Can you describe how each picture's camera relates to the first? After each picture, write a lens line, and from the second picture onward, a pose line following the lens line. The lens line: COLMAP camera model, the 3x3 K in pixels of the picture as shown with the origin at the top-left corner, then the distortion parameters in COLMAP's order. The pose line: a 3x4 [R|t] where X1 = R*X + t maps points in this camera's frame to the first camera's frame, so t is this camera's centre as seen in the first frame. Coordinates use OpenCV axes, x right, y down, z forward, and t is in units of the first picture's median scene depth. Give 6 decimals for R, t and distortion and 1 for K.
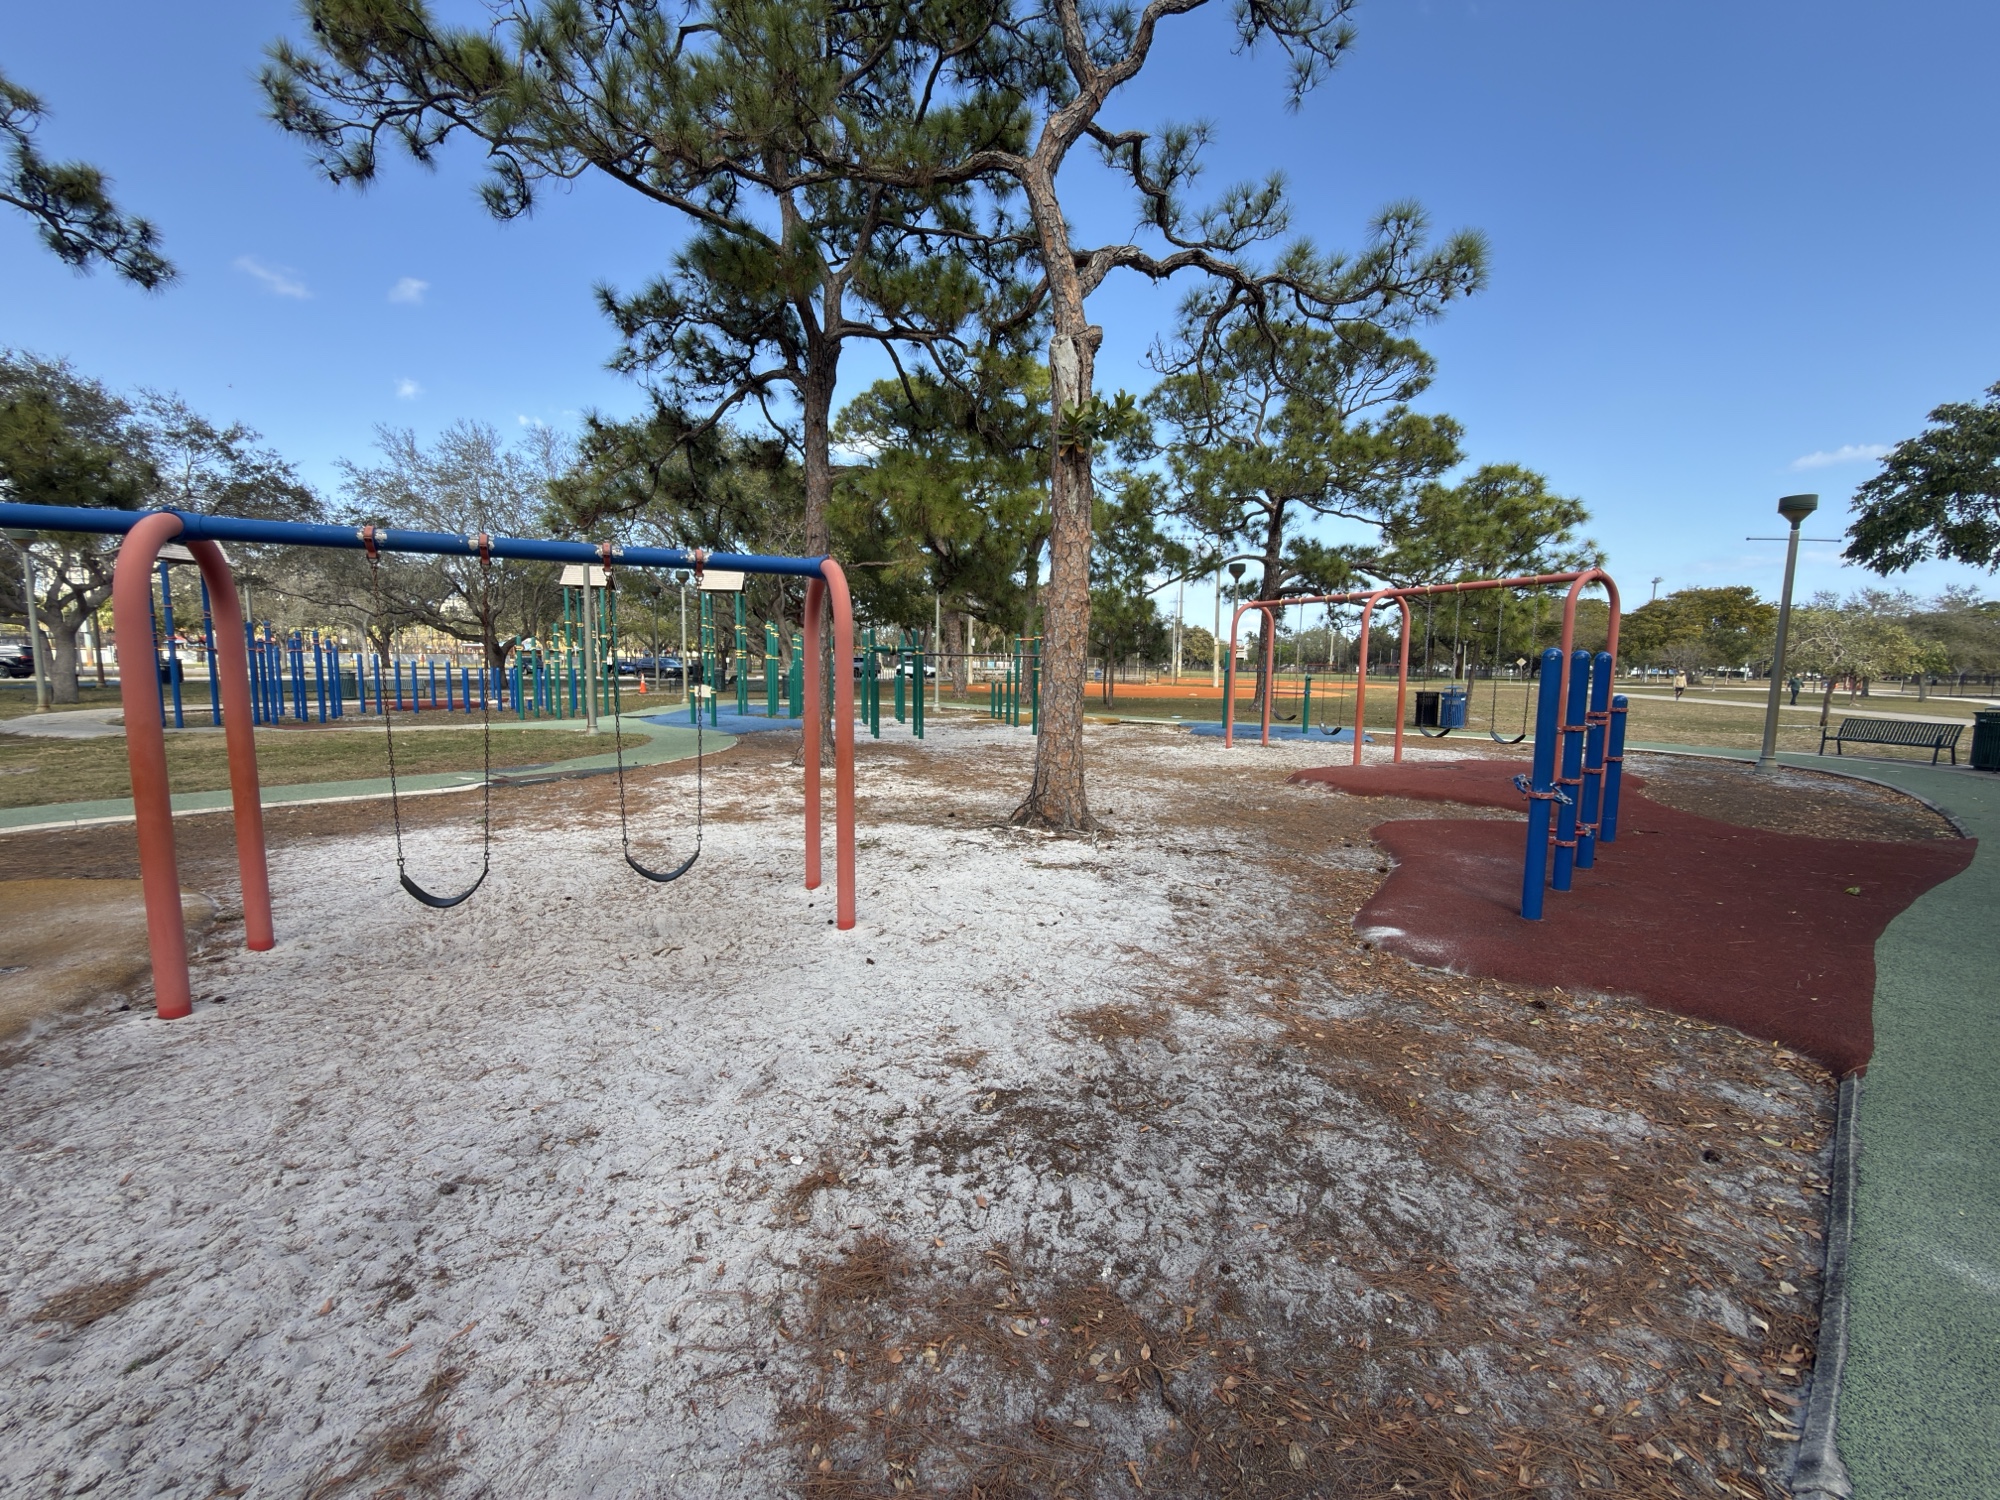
lens RADIAL K [[800.8, 0, 989.5], [0, 800.8, 742.3], [0, 0, 1]] dist [-0.002051, -0.000326]
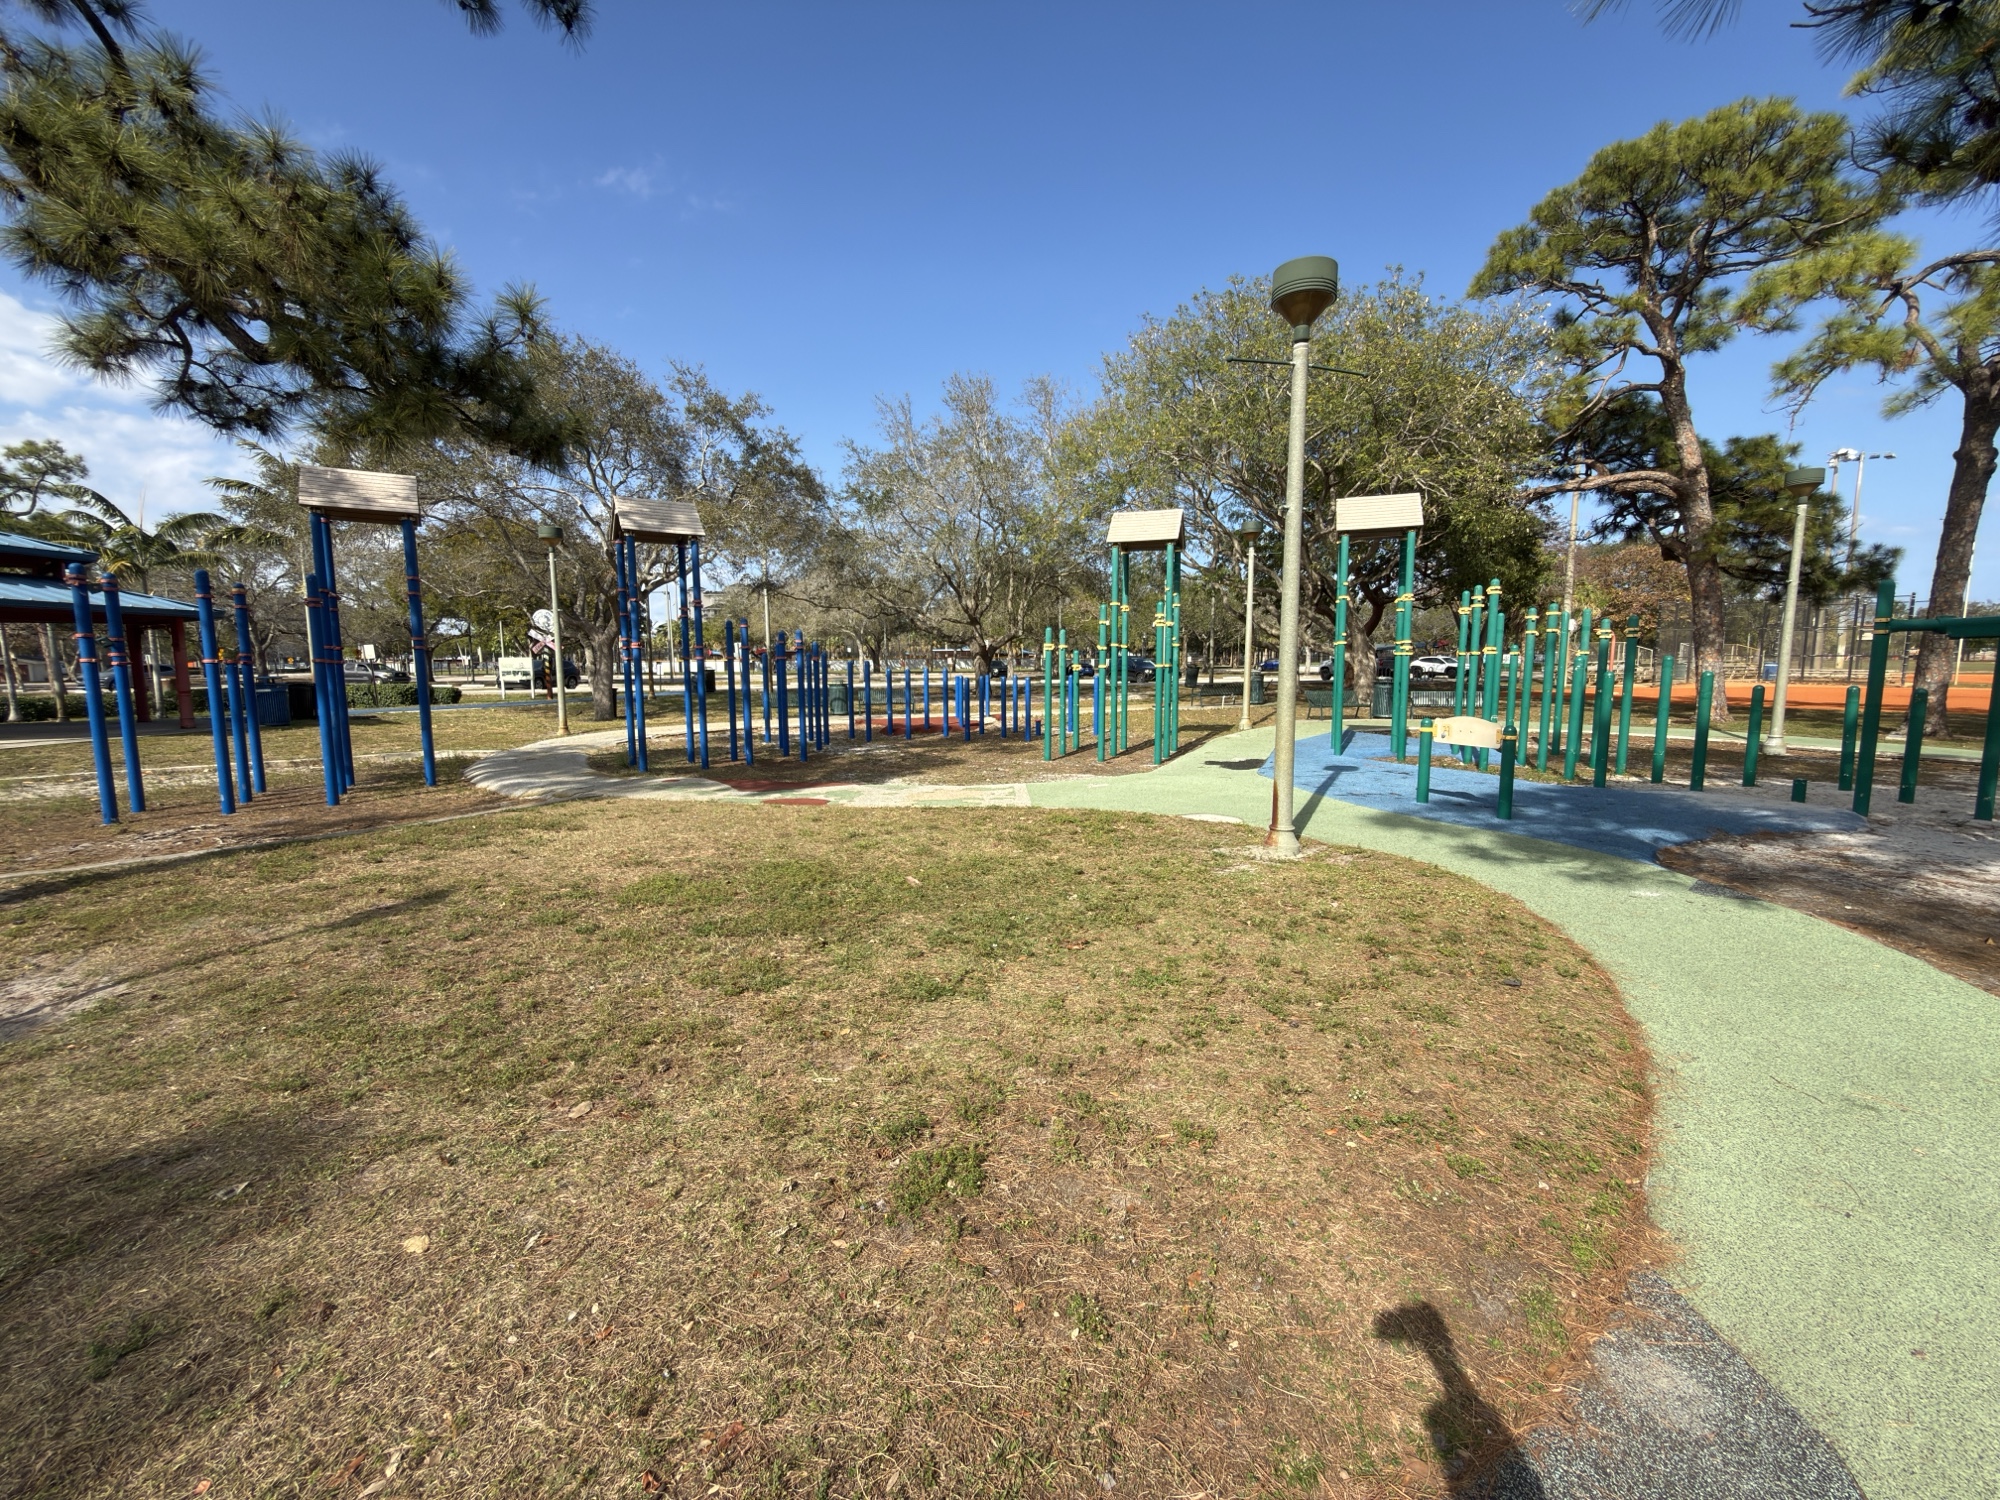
lens RADIAL K [[800.8, 0, 1004.1], [0, 800.8, 758.6], [0, 0, 1]] dist [-0.002051, -0.000326]
pose [[0.883602, 0.046666, -0.465908, -0.261505], [-0.038481, 0.998893, 0.027070, -0.034751], [0.466656, -0.005990, 0.884419, 0.344945]]
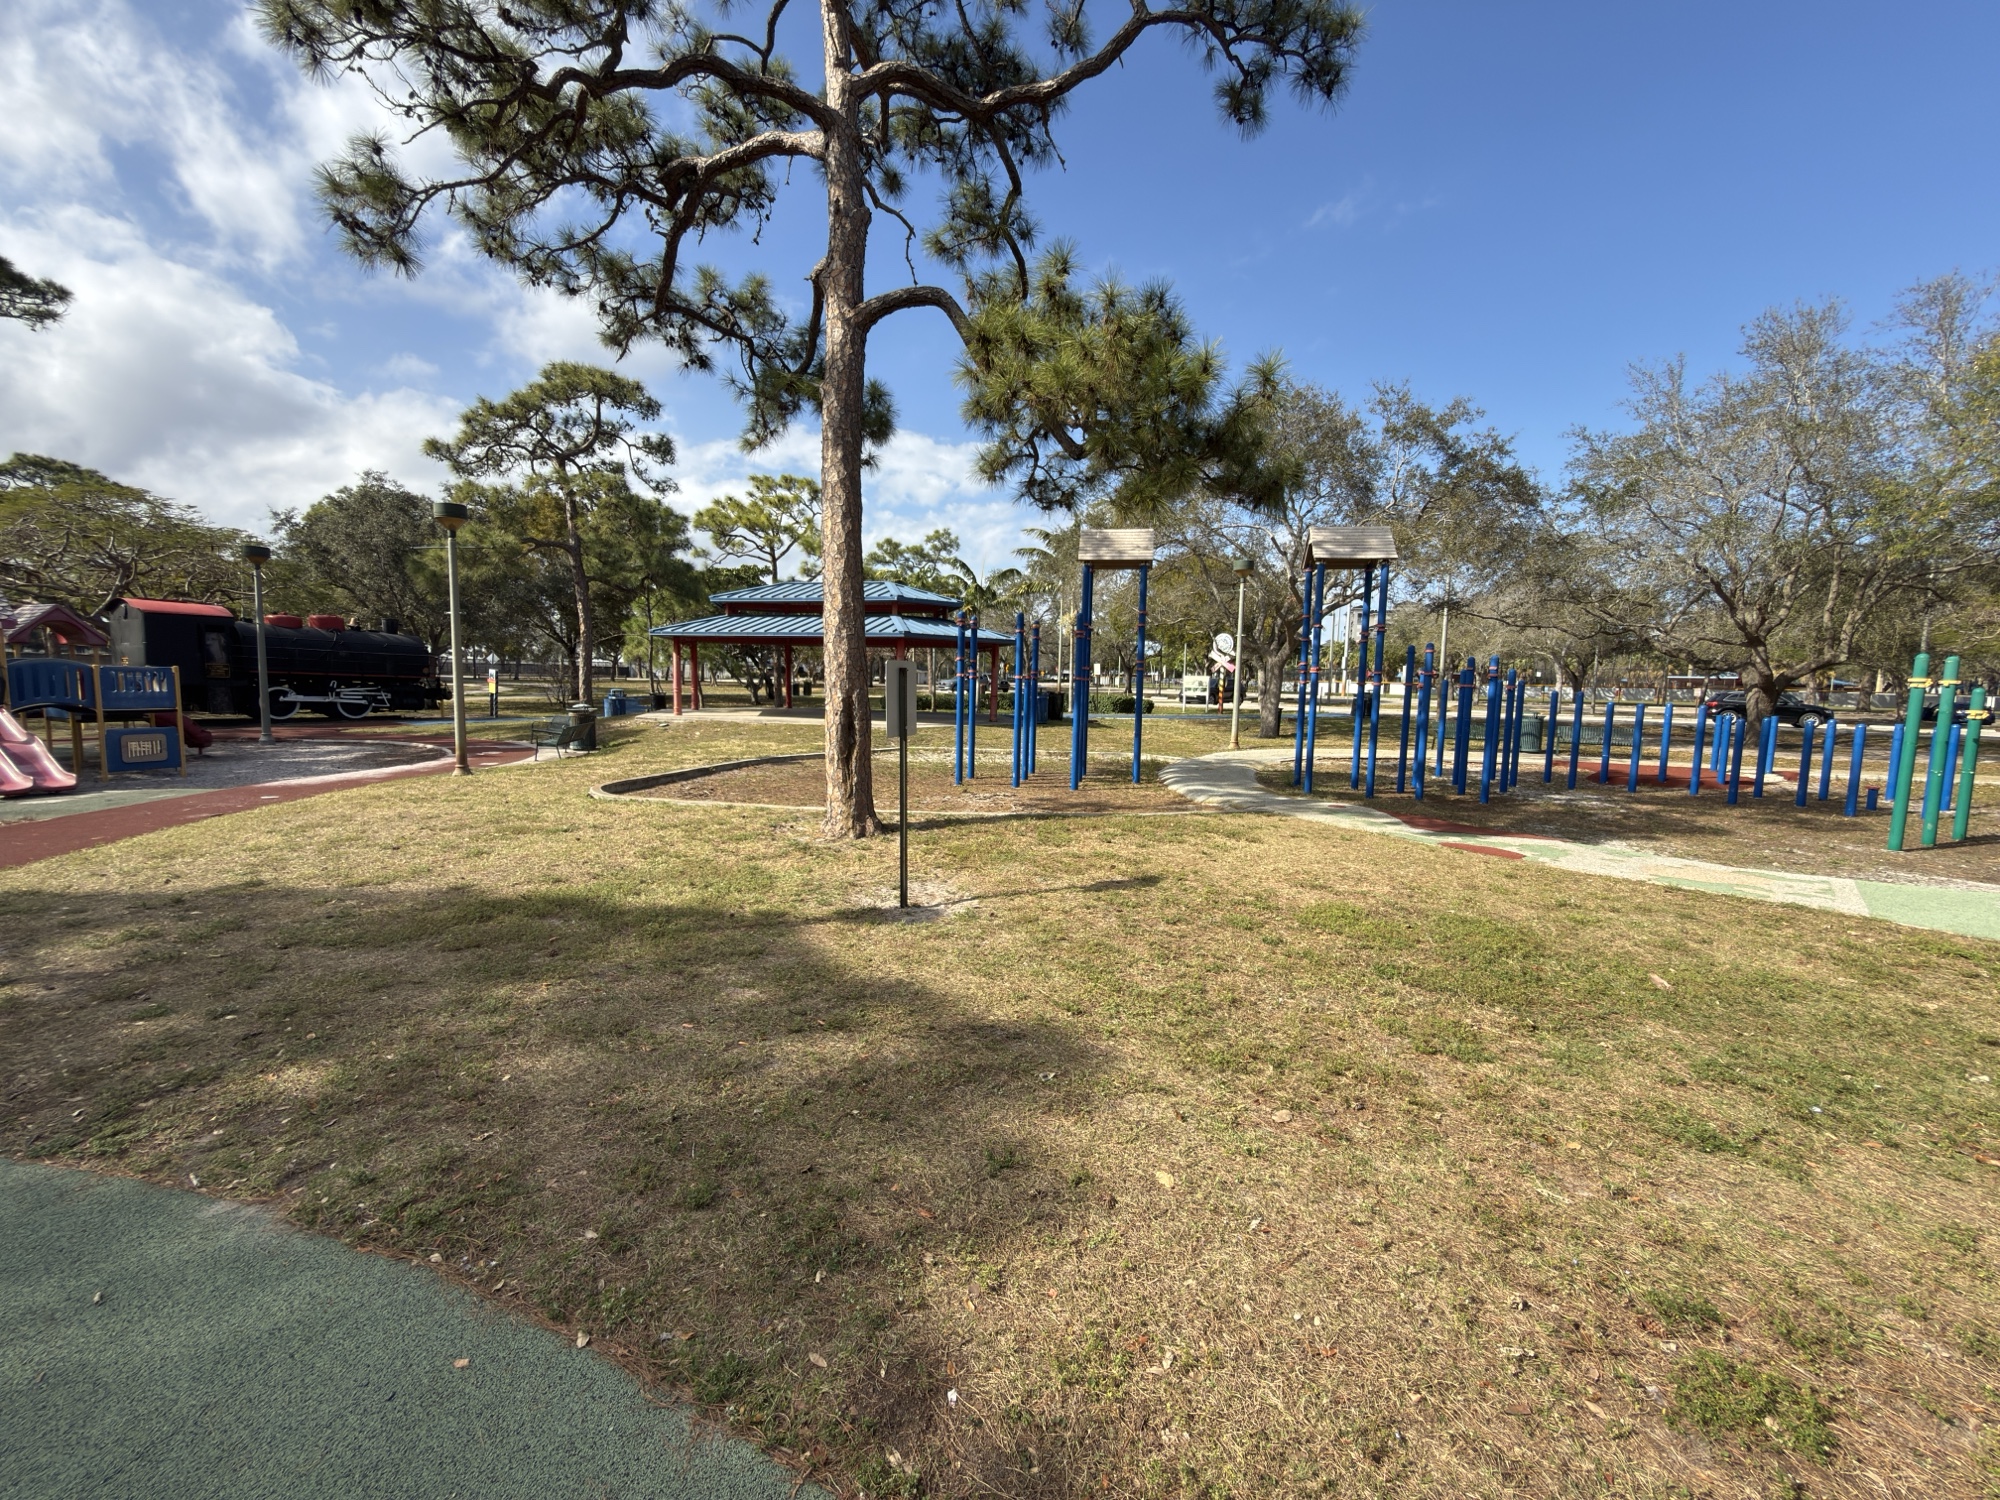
lens RADIAL K [[800.8, 0, 993.2], [0, 800.8, 754.0], [0, 0, 1]] dist [-0.002051, -0.000326]
pose [[0.294257, 0.095315, -0.950962, -0.266806], [-0.120552, 0.990769, 0.062002, -0.036253], [0.948093, 0.096396, 0.303031, 0.334516]]
